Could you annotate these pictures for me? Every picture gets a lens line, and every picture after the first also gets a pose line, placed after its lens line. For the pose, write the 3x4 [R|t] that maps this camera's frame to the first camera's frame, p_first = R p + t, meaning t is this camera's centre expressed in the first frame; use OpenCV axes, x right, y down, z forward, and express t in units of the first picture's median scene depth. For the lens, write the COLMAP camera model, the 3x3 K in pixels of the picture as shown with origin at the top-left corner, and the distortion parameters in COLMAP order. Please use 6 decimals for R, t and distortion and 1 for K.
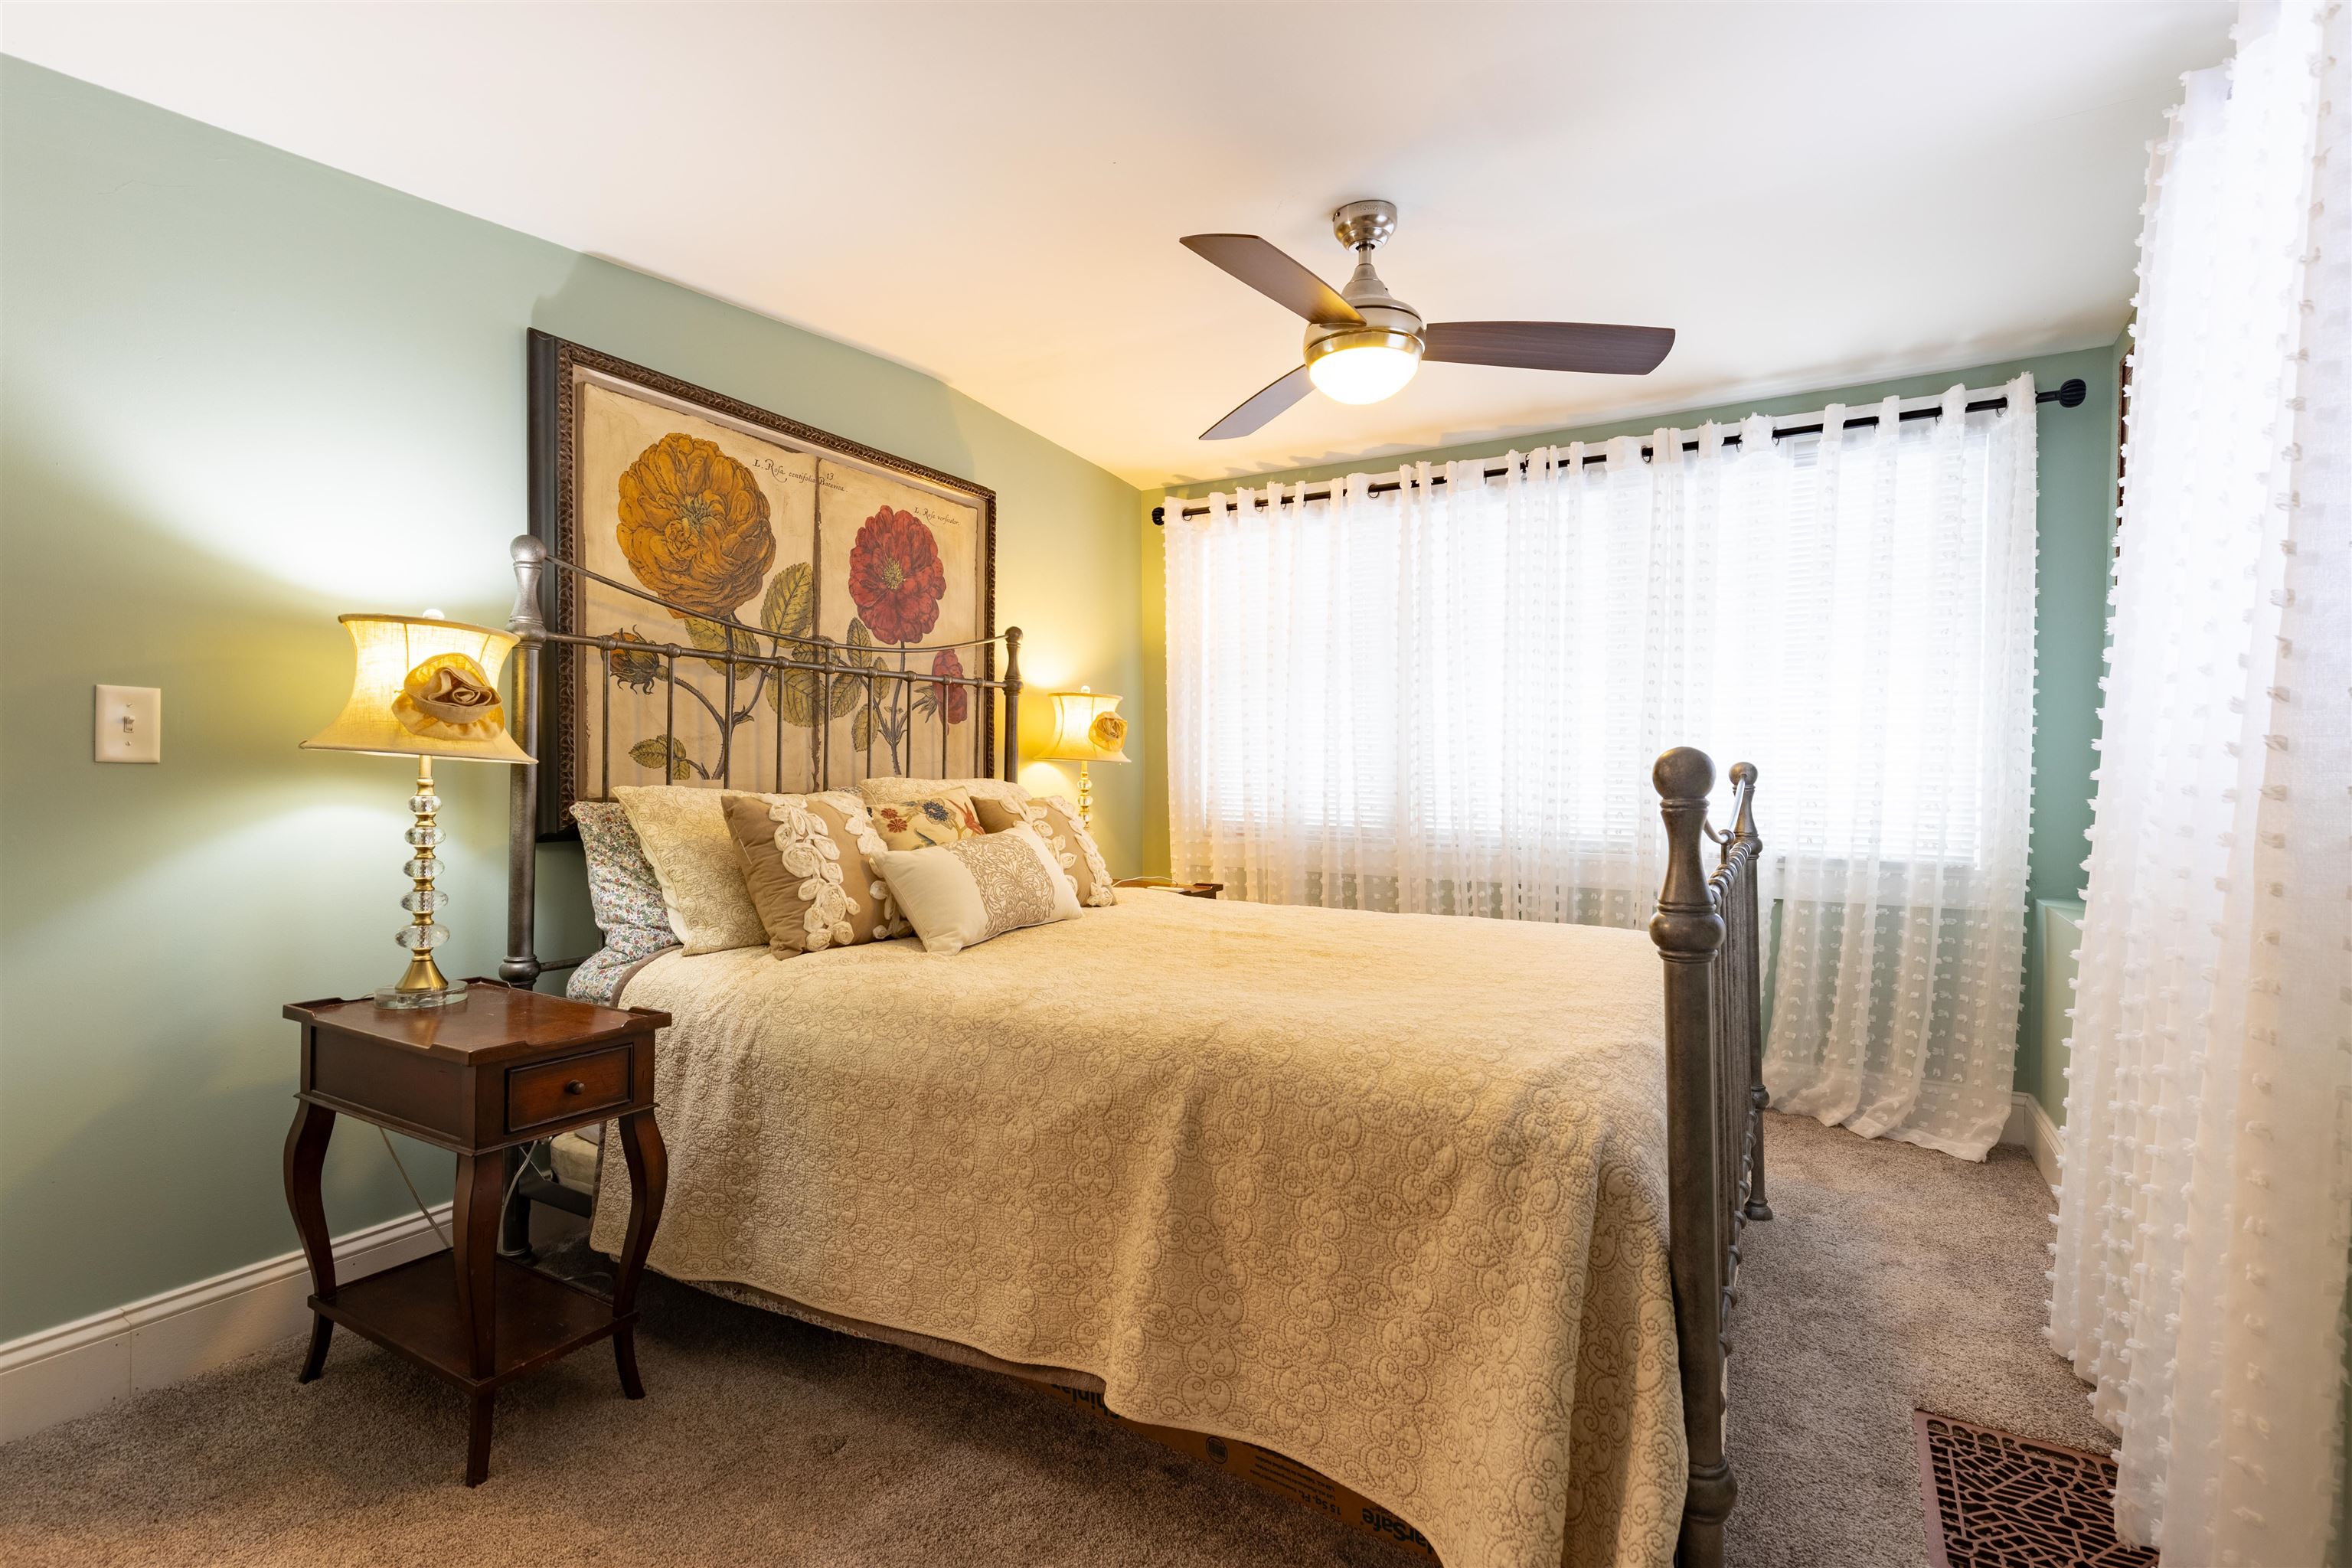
lens RADIAL K [[1074.0, 0, 1173.1], [0, 1074.0, 772.5], [0, 0, 1]] dist [-0.000219, -0.000275]
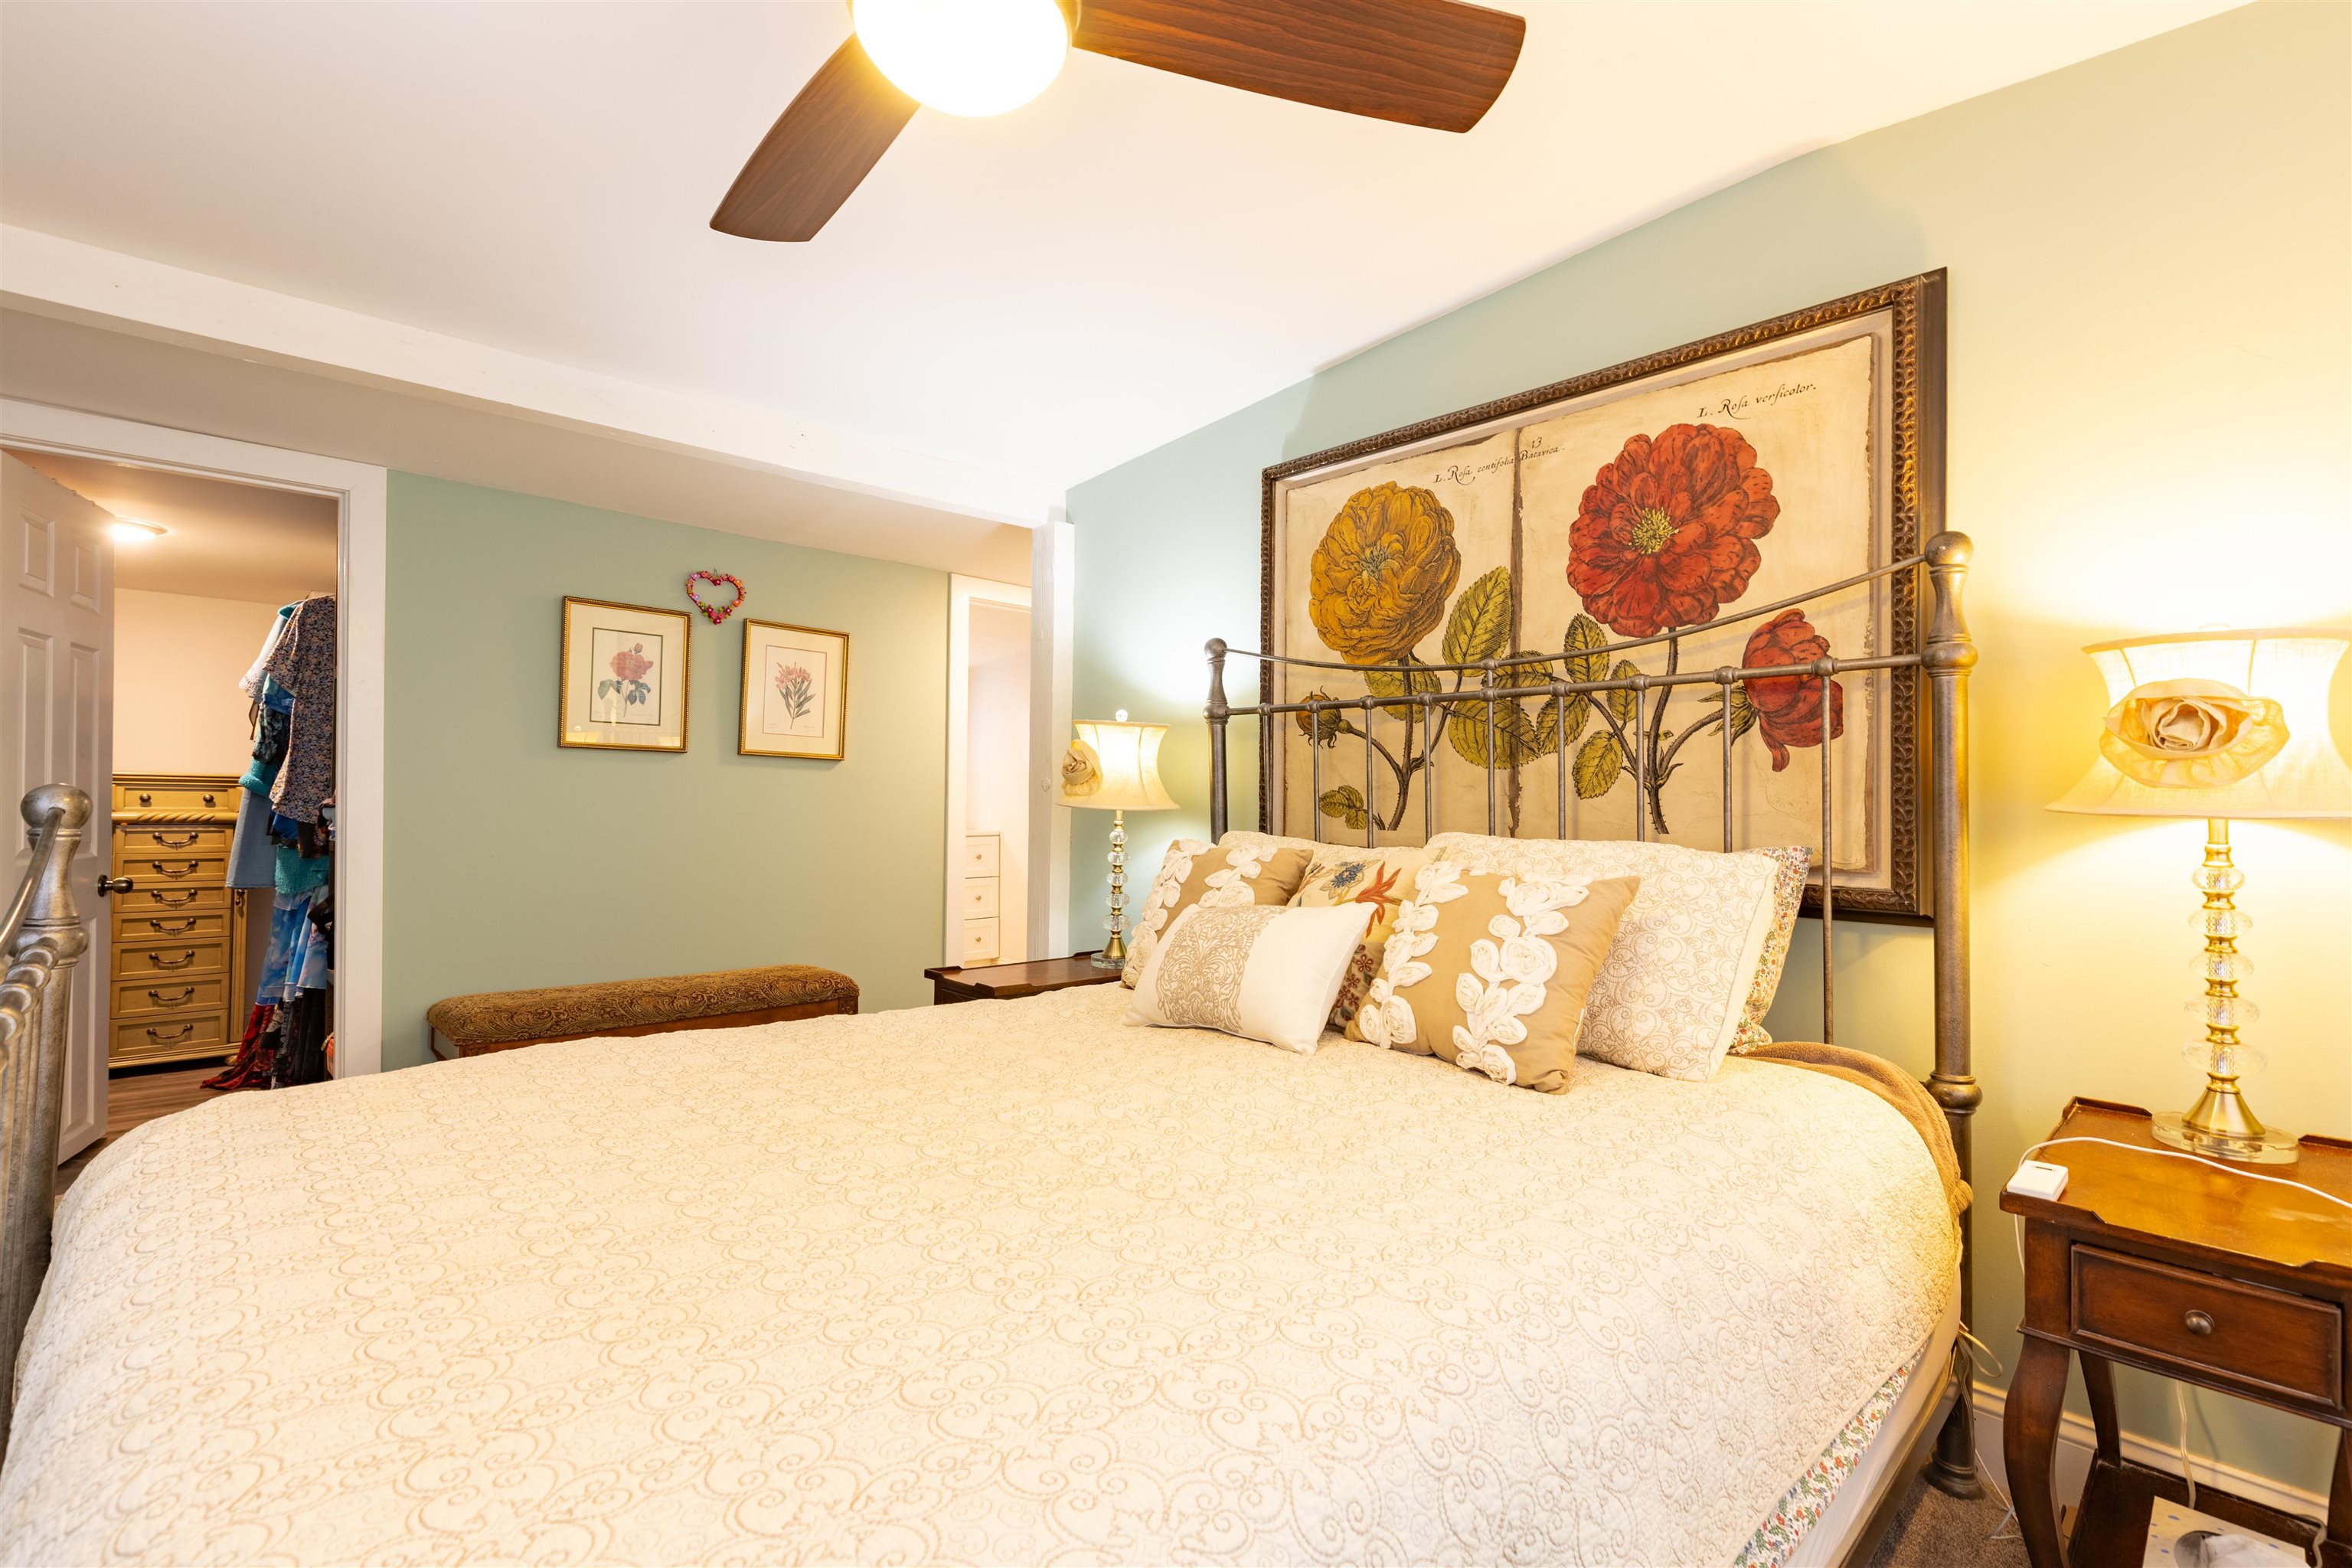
lens RADIAL K [[1074.0, 0, 1173.6], [0, 1074.0, 789.6], [0, 0, 1]] dist [-0.000219, -0.000275]
pose [[-0.281073, -0.032272, -0.959144, 0.510747], [-0.023546, 0.999365, -0.026725, -0.000019], [0.959398, 0.015072, -0.281654, 1.018211]]
